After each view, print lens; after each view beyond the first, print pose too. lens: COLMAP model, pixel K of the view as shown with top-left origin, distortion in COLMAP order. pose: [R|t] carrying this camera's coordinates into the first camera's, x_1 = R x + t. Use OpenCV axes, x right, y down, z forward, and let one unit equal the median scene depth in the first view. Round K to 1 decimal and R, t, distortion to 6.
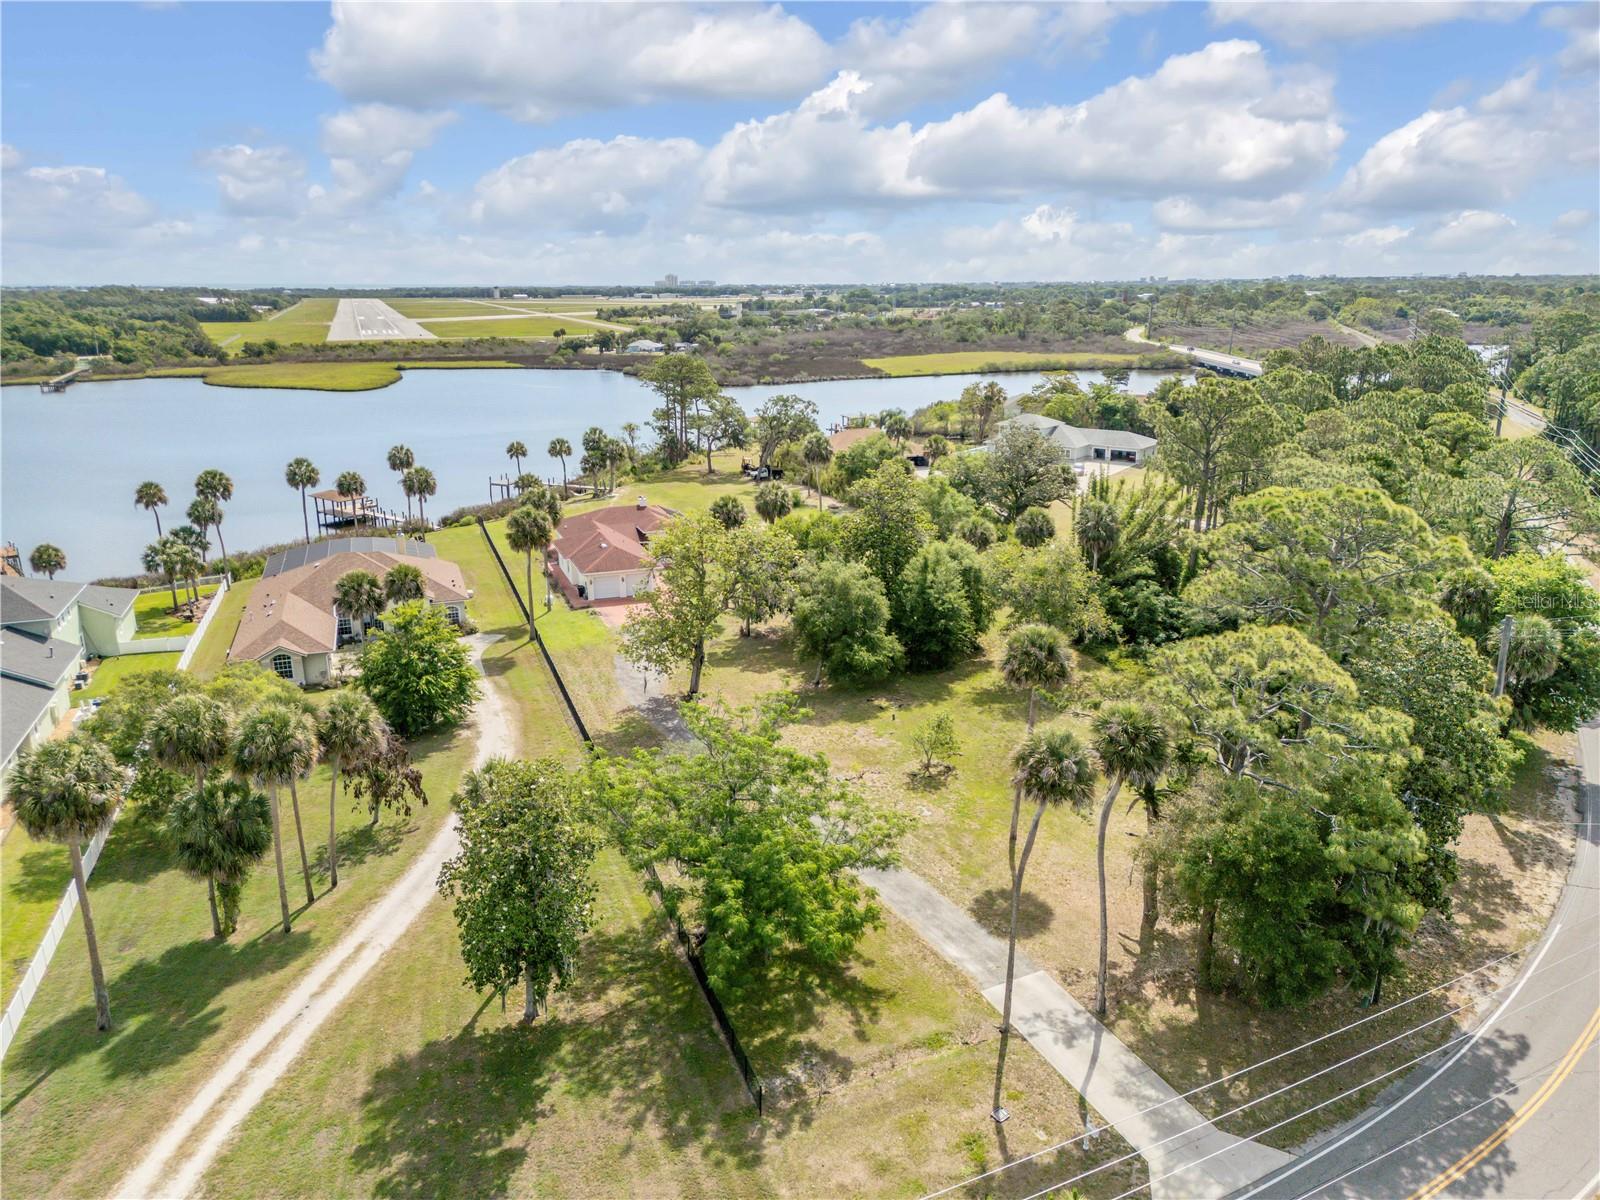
lens RADIAL K [[1121.8, 0, 800.0], [0, 1121.8, 600.0], [0, 0, 1]] dist [0.084708, -0.088283]
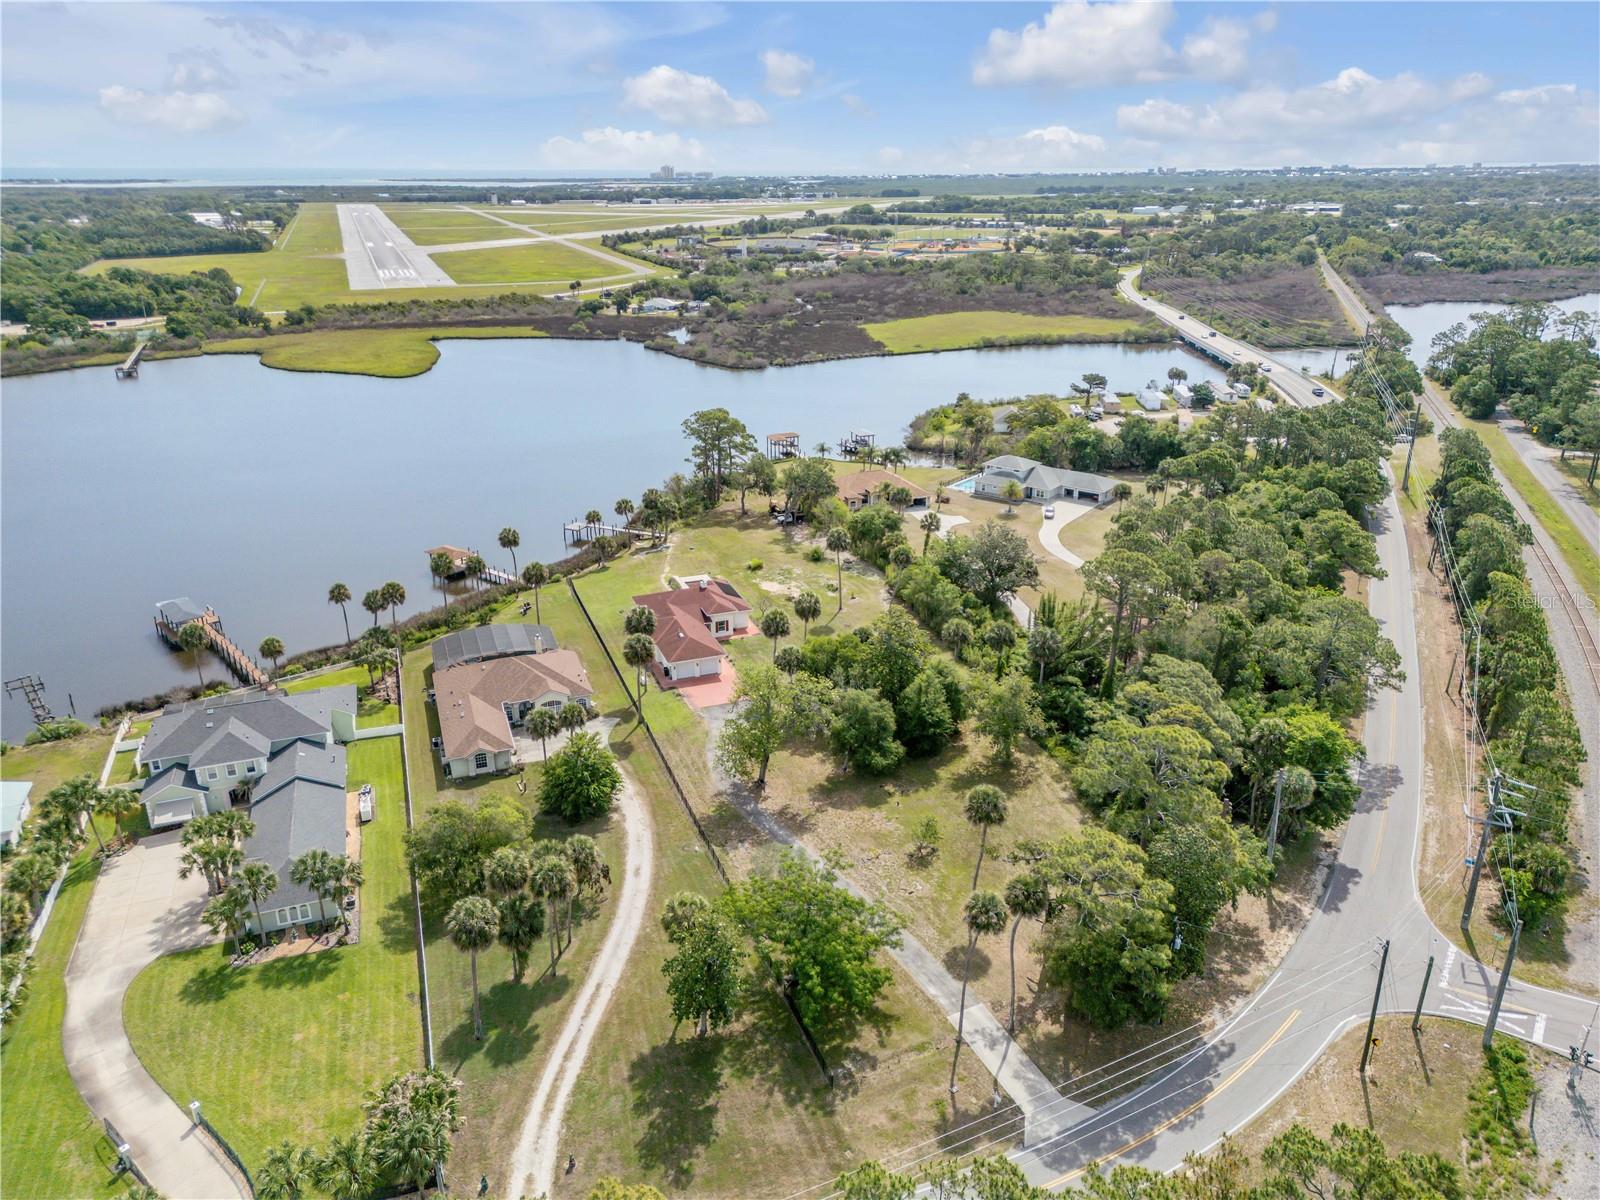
lens RADIAL K [[1121.8, 0, 800.0], [0, 1121.8, 600.0], [0, 0, 1]] dist [0.084708, -0.088283]
pose [[0.999998, 0.000880, 0.001906, -0.024090], [-0.001051, 0.995792, 0.091635, -0.145203], [-0.001818, -0.091637, 0.995791, -0.224599]]
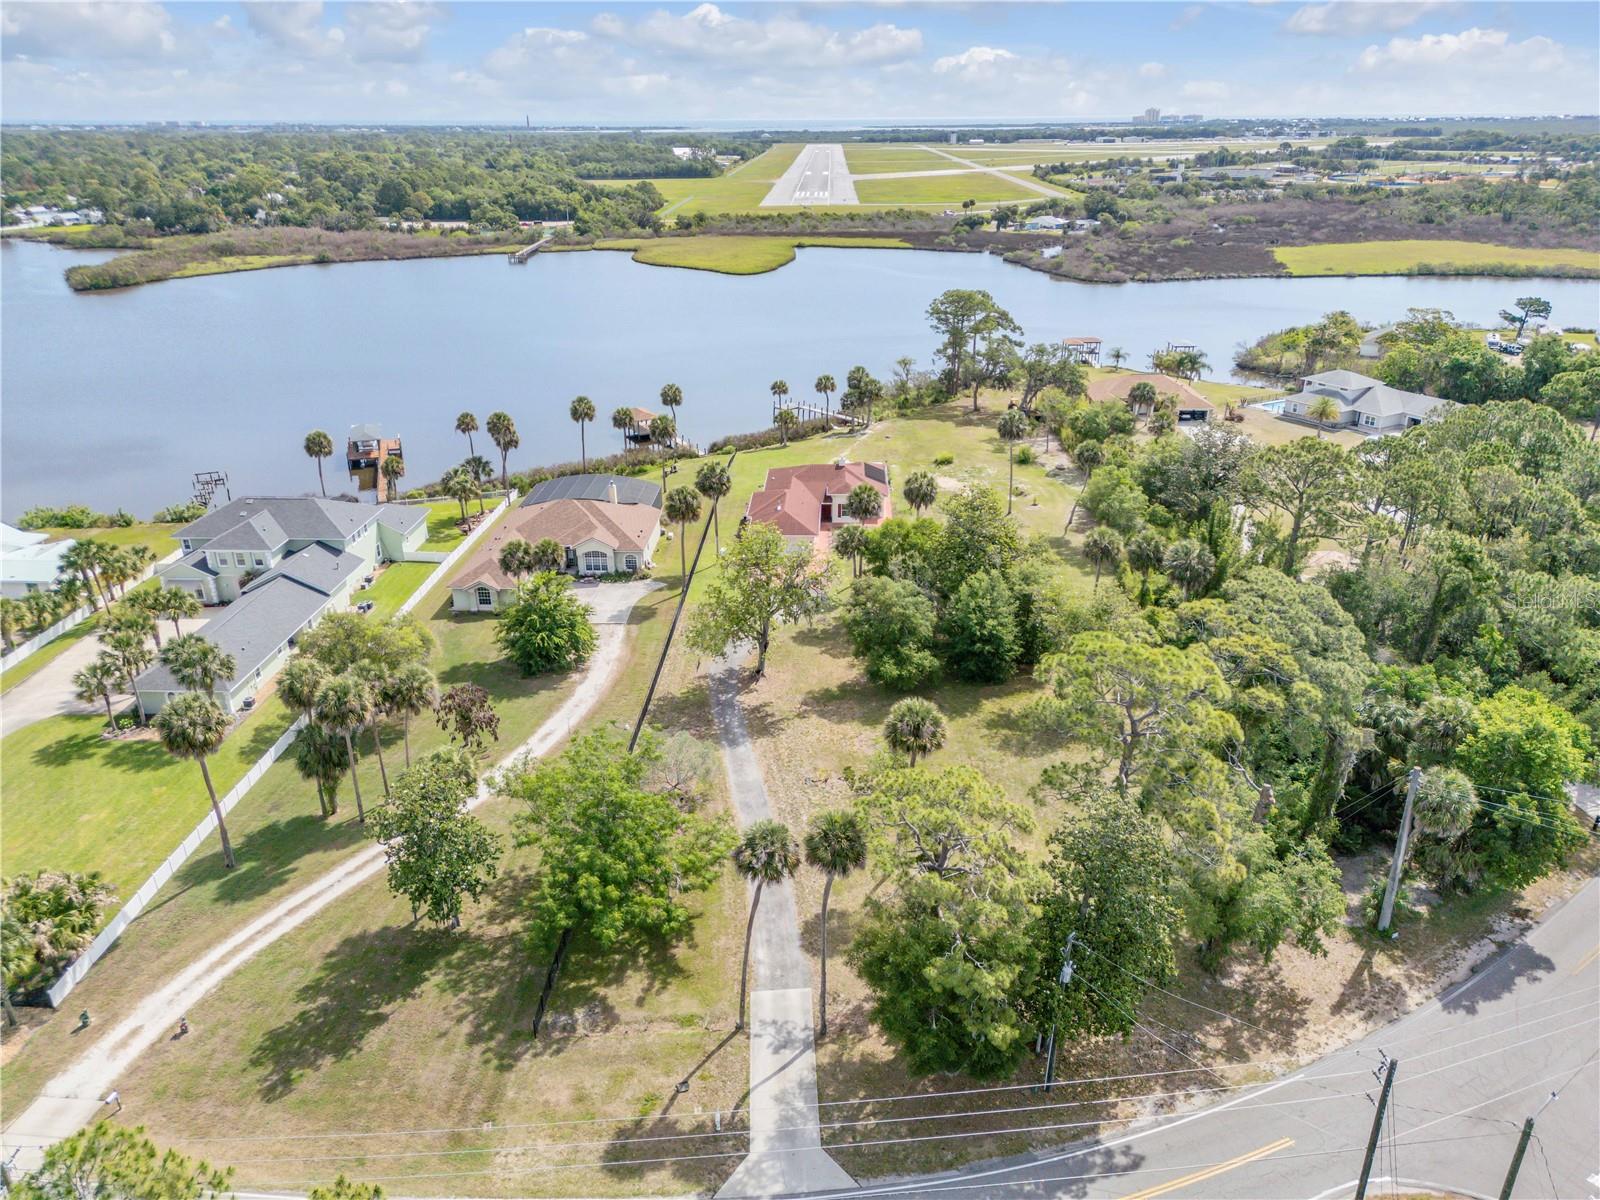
lens RADIAL K [[1121.8, 0, 800.0], [0, 1121.8, 600.0], [0, 0, 1]] dist [0.084708, -0.088283]
pose [[0.924311, 0.150531, -0.350699, 0.177284], [-0.103992, 0.983495, 0.148062, -0.086880], [0.367199, -0.100385, 0.924710, -0.039384]]
